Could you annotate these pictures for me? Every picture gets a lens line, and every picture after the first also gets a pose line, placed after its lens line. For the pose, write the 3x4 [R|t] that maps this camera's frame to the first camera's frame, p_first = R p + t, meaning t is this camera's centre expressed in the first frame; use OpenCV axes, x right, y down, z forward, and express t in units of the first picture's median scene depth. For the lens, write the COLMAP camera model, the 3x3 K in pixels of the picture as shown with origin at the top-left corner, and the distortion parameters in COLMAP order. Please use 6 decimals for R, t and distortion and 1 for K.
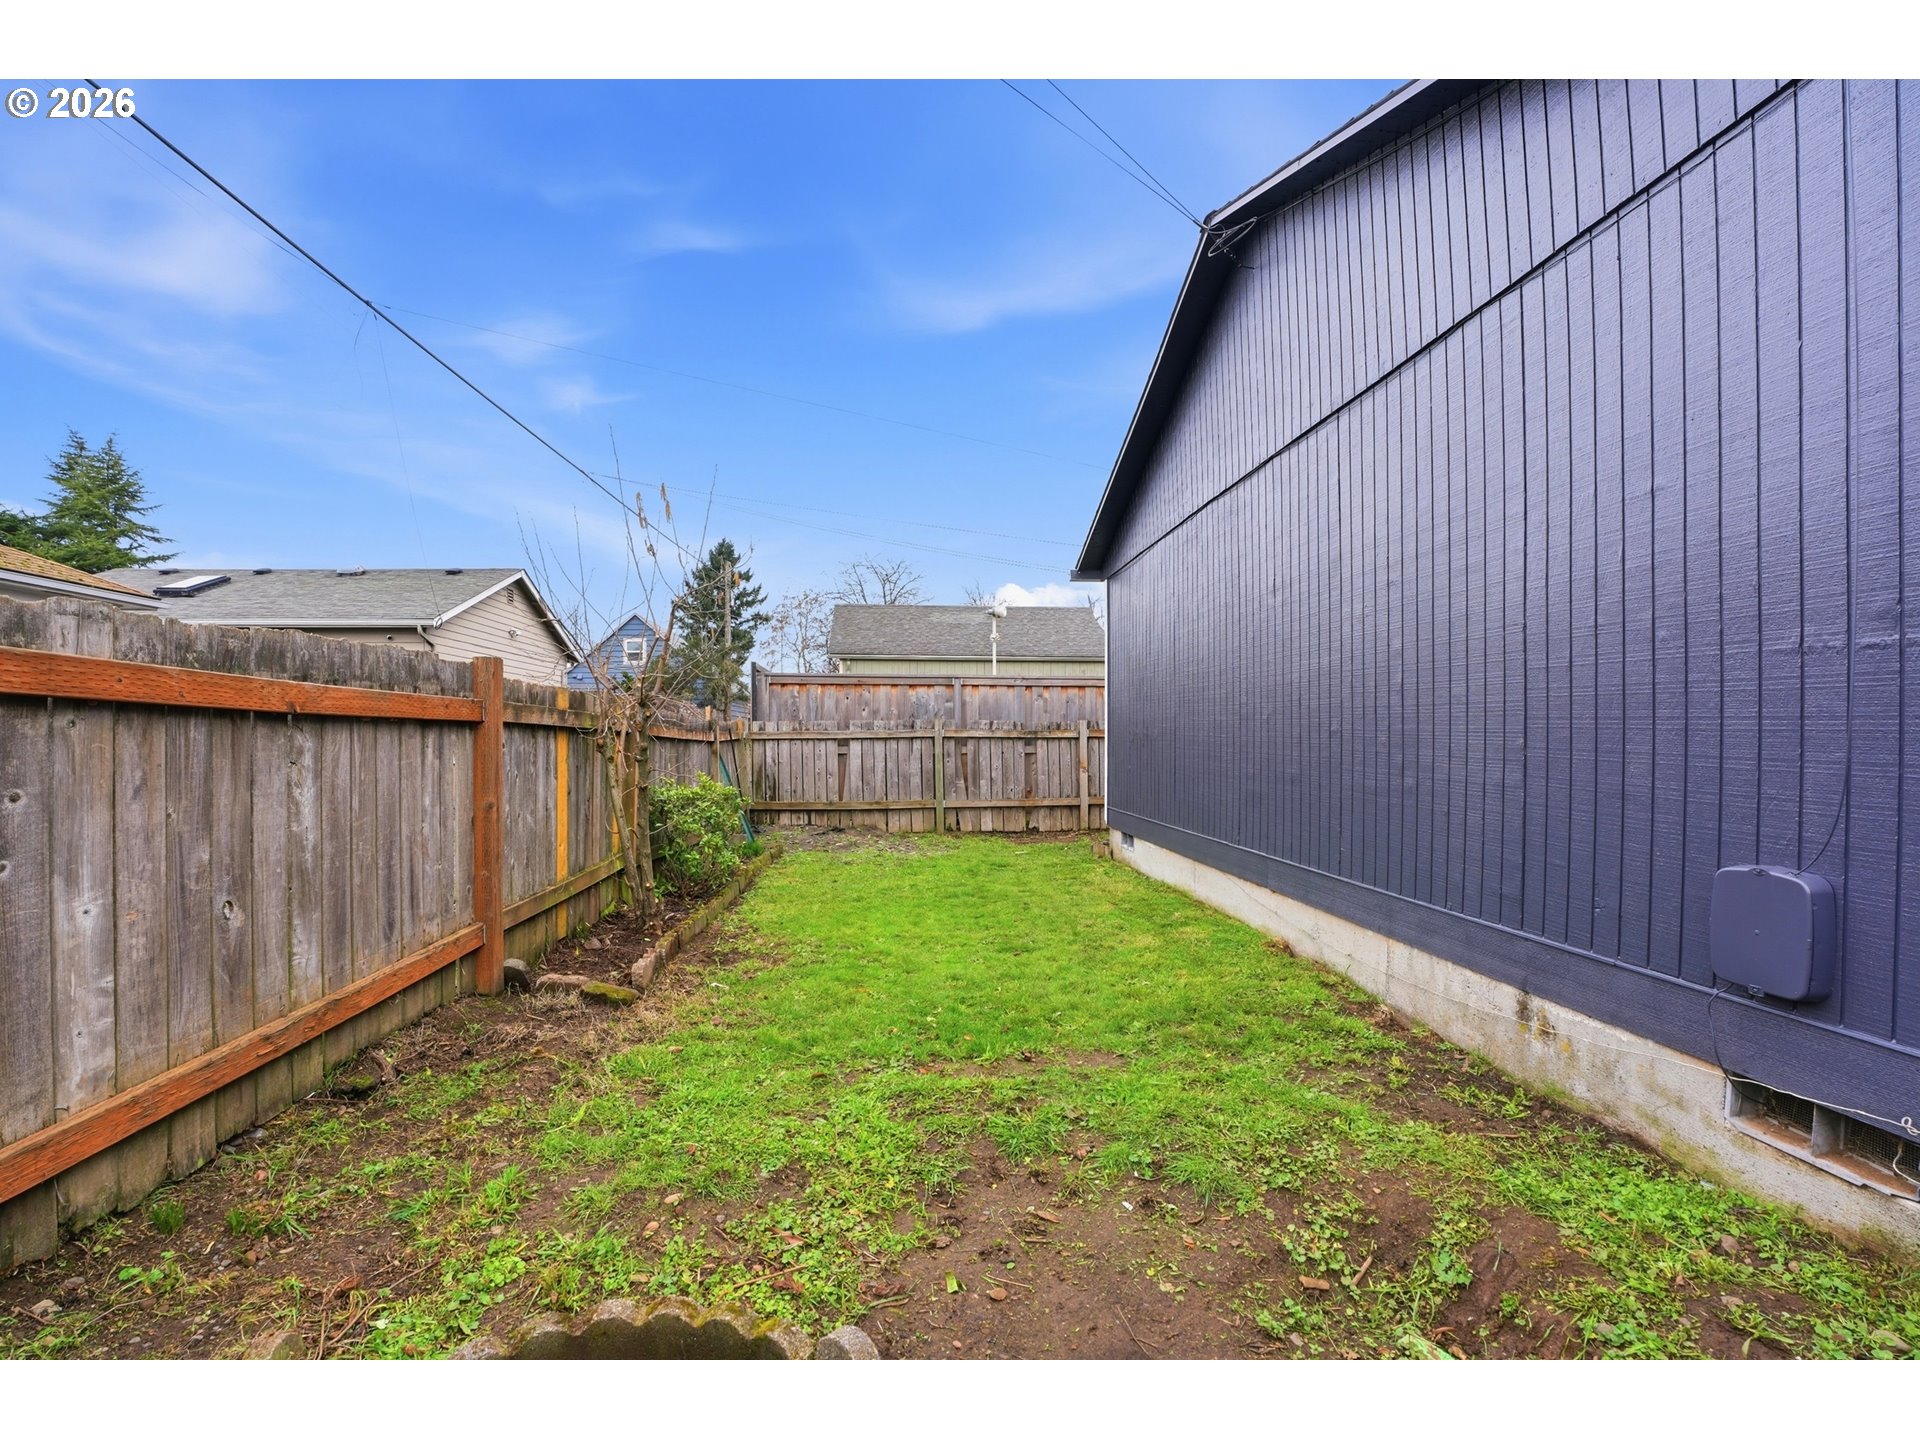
lens RADIAL K [[893.6, 0, 898.9], [0, 893.6, 741.2], [0, 0, 1]] dist [-0.071042, 0.017934]
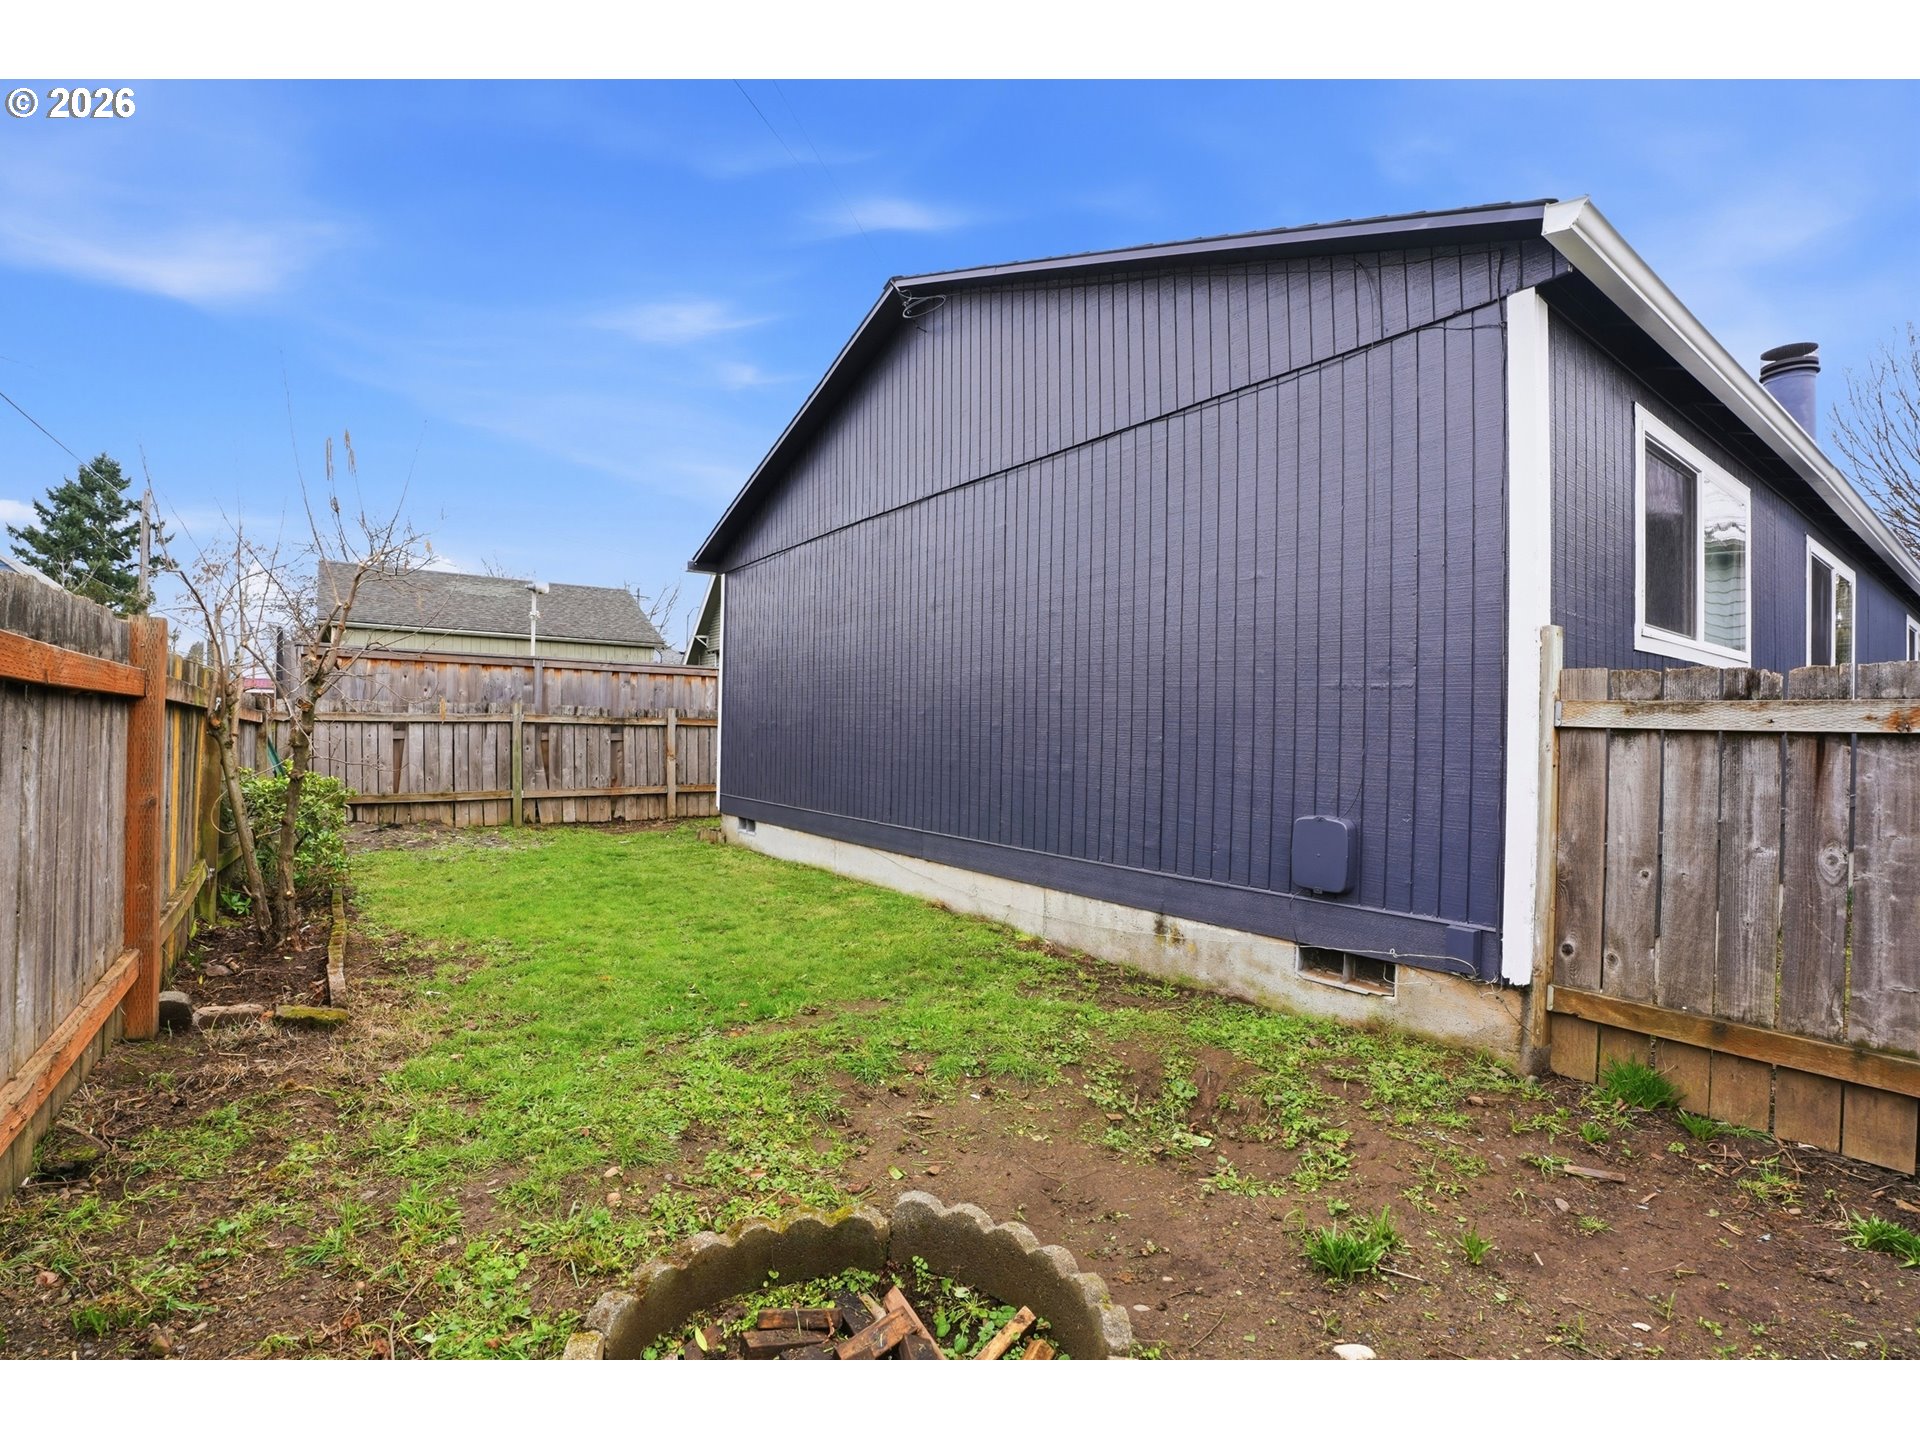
lens RADIAL K [[893.6, 0, 951.7], [0, 893.6, 726.3], [0, 0, 1]] dist [-0.071042, 0.017934]
pose [[0.849707, 0.017617, 0.526961, -0.282236], [-0.015704, 0.999844, -0.008104, -0.001410], [-0.527021, -0.001390, 0.849851, -0.052836]]
